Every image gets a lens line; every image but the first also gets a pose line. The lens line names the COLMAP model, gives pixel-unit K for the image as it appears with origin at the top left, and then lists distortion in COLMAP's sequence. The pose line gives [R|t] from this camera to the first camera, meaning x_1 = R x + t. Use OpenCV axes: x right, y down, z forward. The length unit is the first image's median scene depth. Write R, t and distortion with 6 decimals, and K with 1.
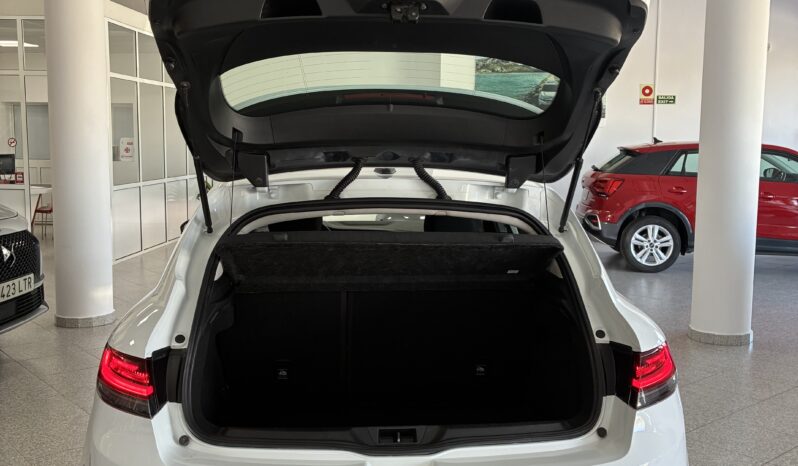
lens RADIAL K [[804.6, 0, 398.7], [0, 804.6, 219.9], [0, 0, 1]] dist [0.040657, -0.022503]
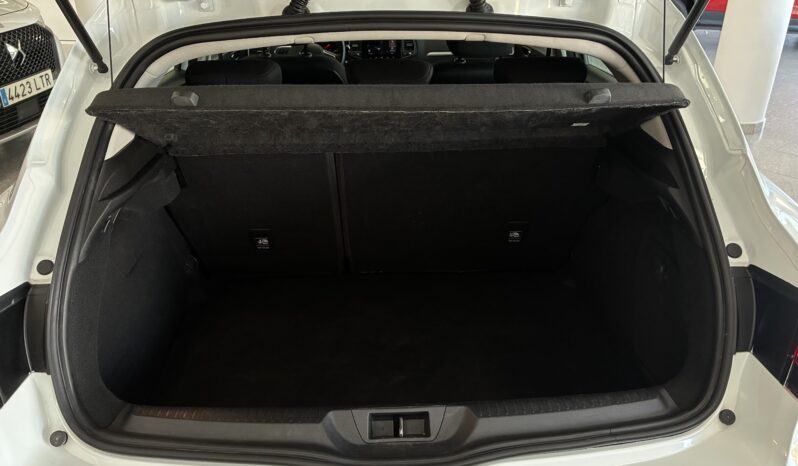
lens RADIAL K [[604.9, 0, 400.0], [0, 604.9, 229.7], [0, 0, 1]] dist [0.045349, -0.060807]
pose [[0.999364, 0.002914, -0.035543, 0.013218], [0.010201, 0.931645, 0.363226, -0.040180], [0.034172, -0.363357, 0.931023, 0.528315]]
